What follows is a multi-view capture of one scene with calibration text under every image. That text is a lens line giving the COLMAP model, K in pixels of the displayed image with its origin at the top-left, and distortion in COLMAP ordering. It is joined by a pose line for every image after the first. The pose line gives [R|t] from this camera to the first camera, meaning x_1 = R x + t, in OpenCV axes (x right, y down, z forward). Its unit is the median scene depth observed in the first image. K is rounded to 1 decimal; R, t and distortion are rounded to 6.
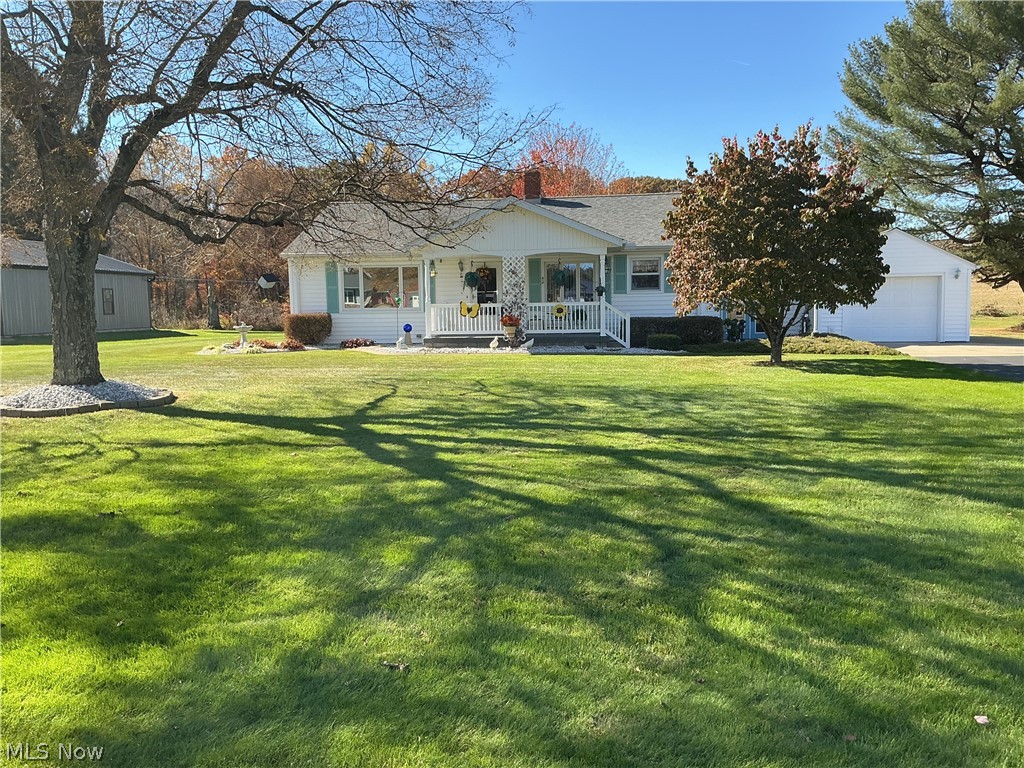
lens RADIAL K [[846.3, 0, 512.0], [0, 846.3, 384.0], [0, 0, 1]] dist [0.014912, -0.005695]
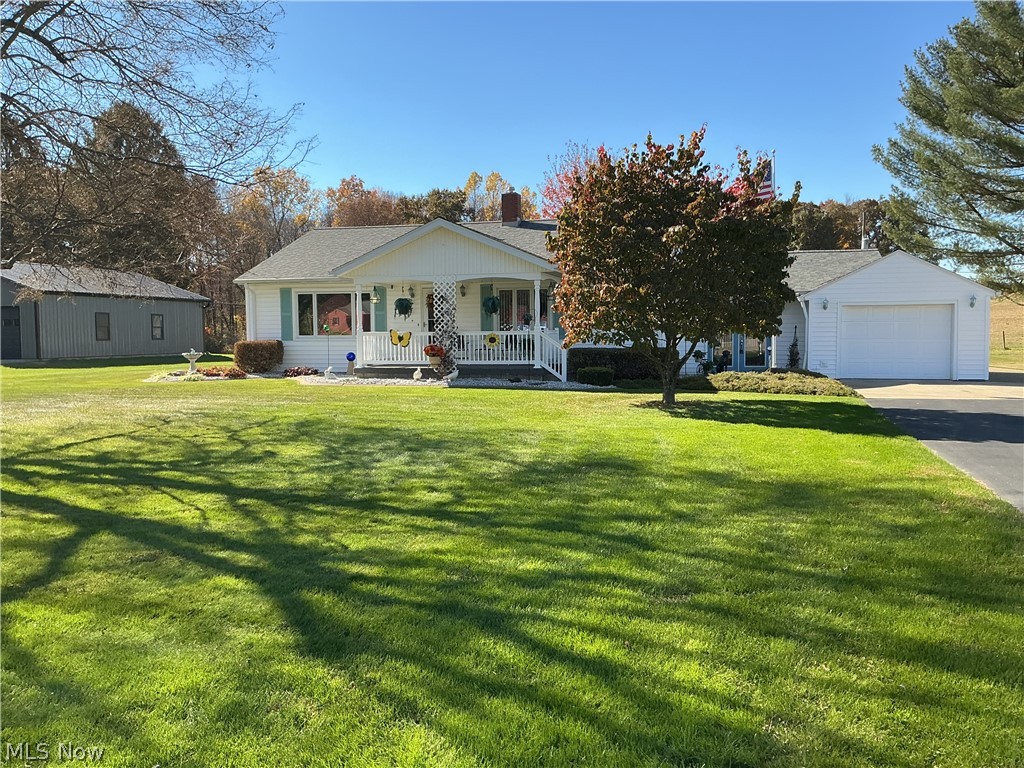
lens RADIAL K [[846.3, 0, 512.0], [0, 846.3, 384.0], [0, 0, 1]] dist [0.014912, -0.005695]
pose [[0.987650, 0.017108, -0.155738, 0.216367], [-0.021976, 0.999320, -0.029595, -0.011333], [0.155126, 0.032652, 0.987355, 0.085751]]
